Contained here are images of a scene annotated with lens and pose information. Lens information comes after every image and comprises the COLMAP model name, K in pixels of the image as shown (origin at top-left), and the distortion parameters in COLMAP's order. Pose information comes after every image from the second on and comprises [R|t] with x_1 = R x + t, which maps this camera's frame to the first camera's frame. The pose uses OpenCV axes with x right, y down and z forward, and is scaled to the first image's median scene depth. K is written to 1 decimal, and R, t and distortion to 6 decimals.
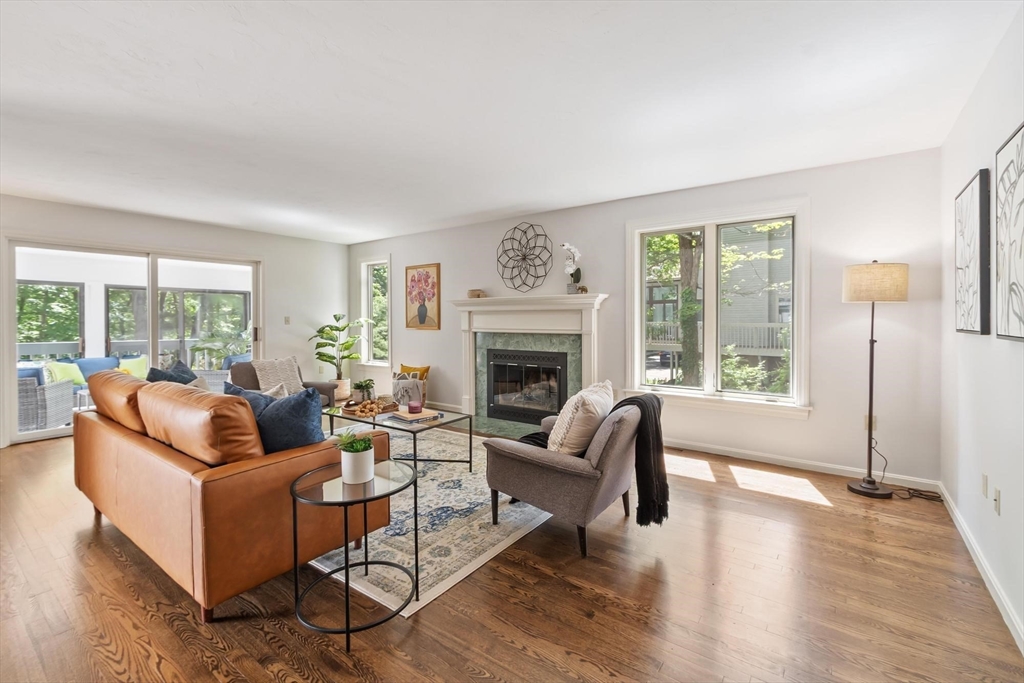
lens RADIAL K [[453.9, 0, 511.7], [0, 453.9, 326.4], [0, 0, 1]] dist [0.000048, 0.000125]
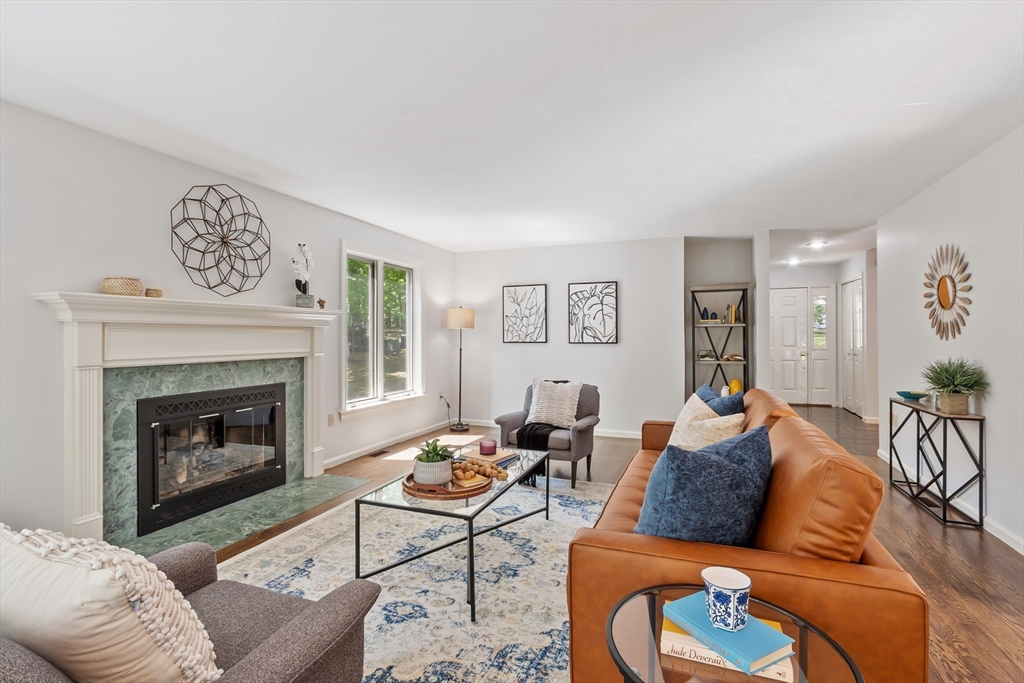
lens RADIAL K [[474.5, 0, 502.7], [0, 474.5, 337.9], [0, 0, 1]] dist [-0.001112, -0.000357]
pose [[-0.240334, -0.002499, 0.970687, -0.691301], [0.017717, 0.999819, 0.006960, -0.015397], [-0.970528, 0.018871, -0.240247, 0.778579]]
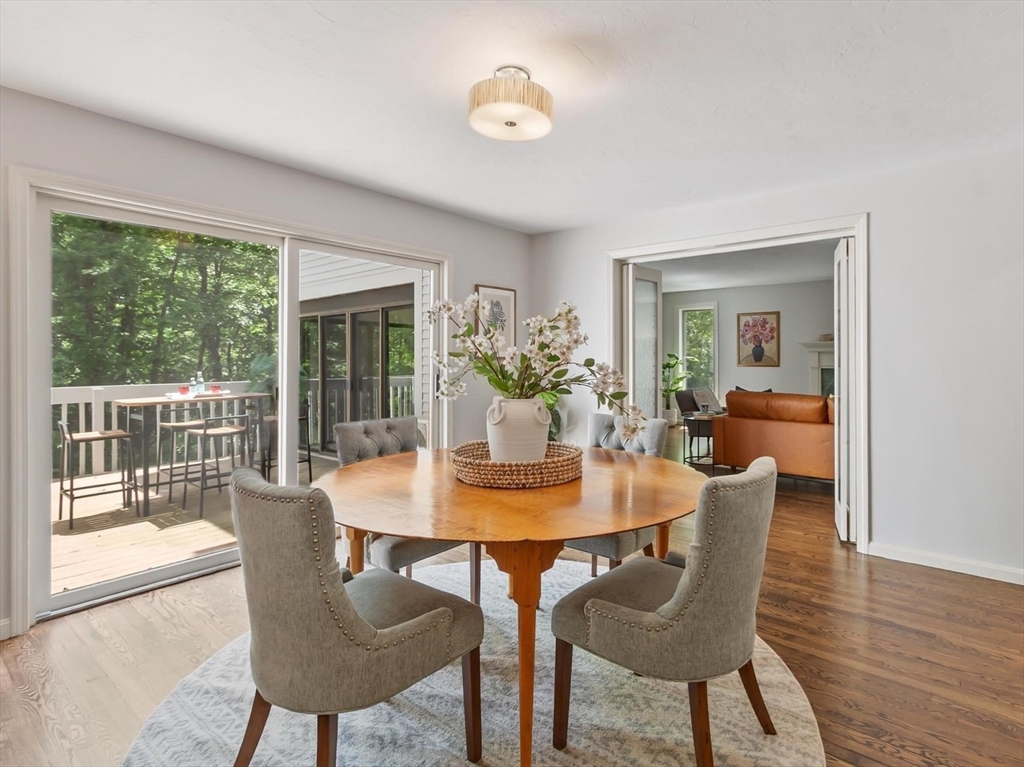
lens RADIAL K [[514.1, 0, 565.1], [0, 514.1, 355.5], [0, 0, 1]] dist [0.001206, 0.000337]
pose [[0.999379, 0.002679, -0.035142, -0.785011], [-0.003213, 0.999880, -0.015135, 0.000157], [0.035097, 0.015238, 0.999268, -0.449775]]
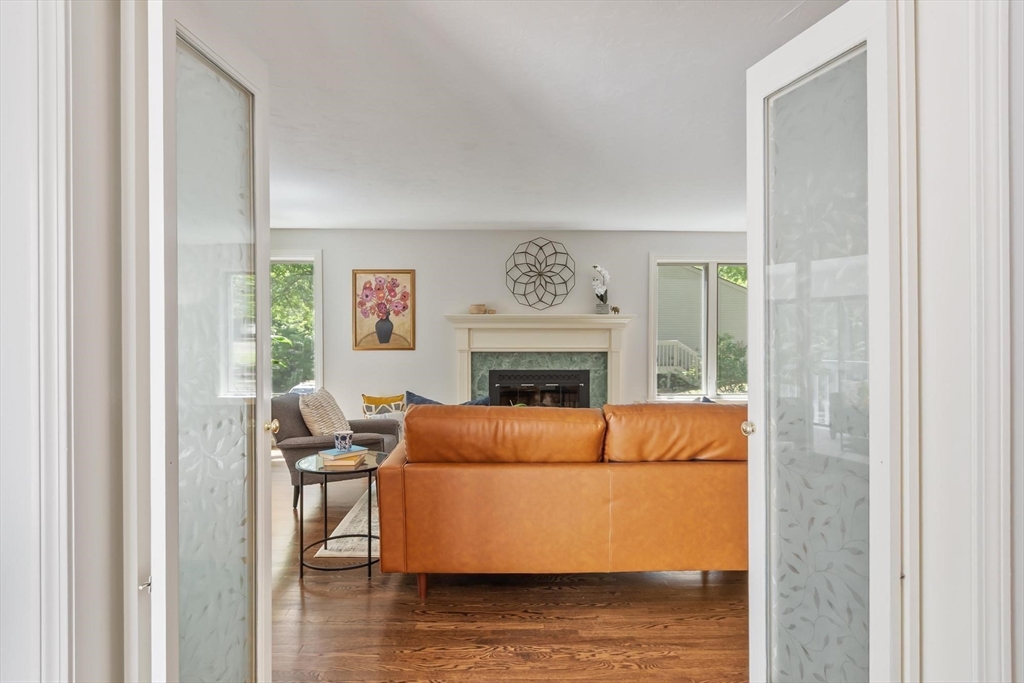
lens RADIAL K [[550.8, 0, 510.8], [0, 550.8, 342.9], [0, 0, 1]] dist [-0.000168, 0.000059]
pose [[0.793646, -0.004573, 0.608363, -0.729954], [0.007434, 0.999970, -0.002182, -0.002336], [-0.608335, 0.006254, 0.793656, 0.105537]]
